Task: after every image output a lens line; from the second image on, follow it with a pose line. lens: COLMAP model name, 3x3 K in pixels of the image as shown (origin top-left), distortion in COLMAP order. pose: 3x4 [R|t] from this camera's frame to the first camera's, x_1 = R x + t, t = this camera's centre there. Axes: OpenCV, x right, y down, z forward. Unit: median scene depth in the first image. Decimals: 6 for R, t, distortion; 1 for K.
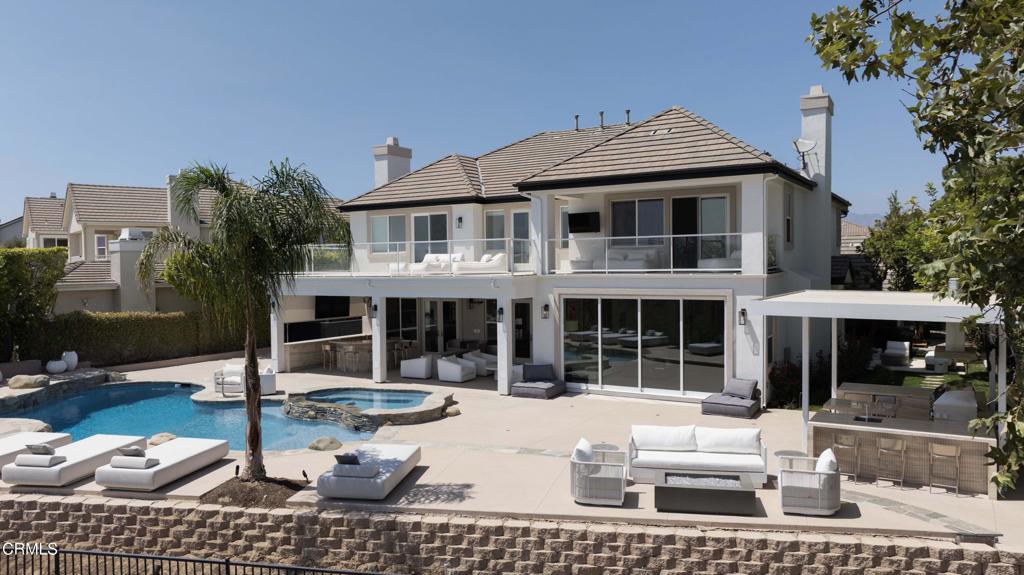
lens RADIAL K [[700.8, 0, 511.5], [0, 700.8, 283.1], [0, 0, 1]] dist [-0.010720, -0.001792]
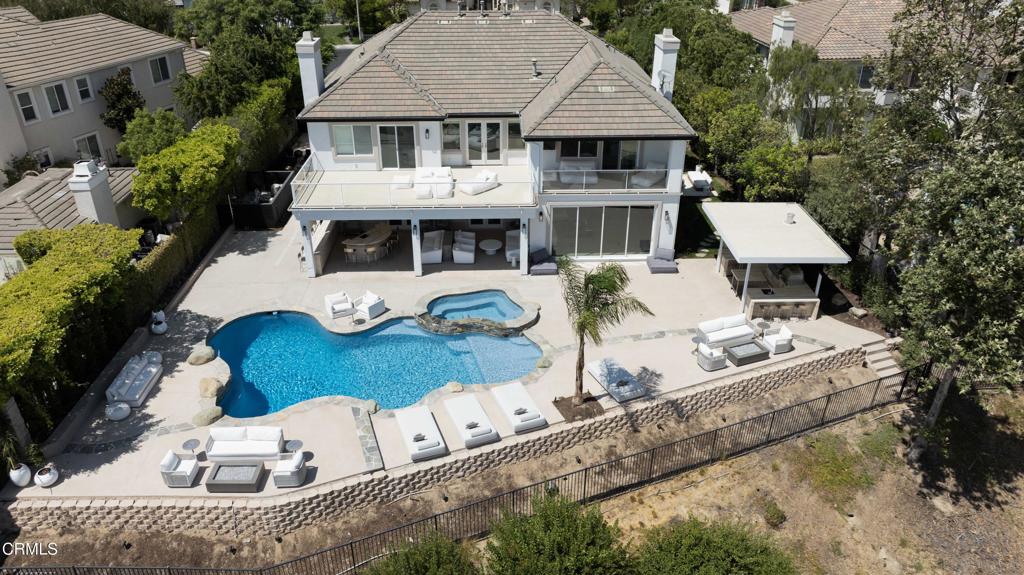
lens RADIAL K [[700.8, 0, 511.5], [0, 700.8, 283.1], [0, 0, 1]] dist [-0.010720, -0.001792]
pose [[0.843967, -0.251966, 0.473532, -1.488846], [0.007133, 0.887999, 0.459790, -1.037720], [-0.536347, -0.384670, 0.751239, -0.336733]]
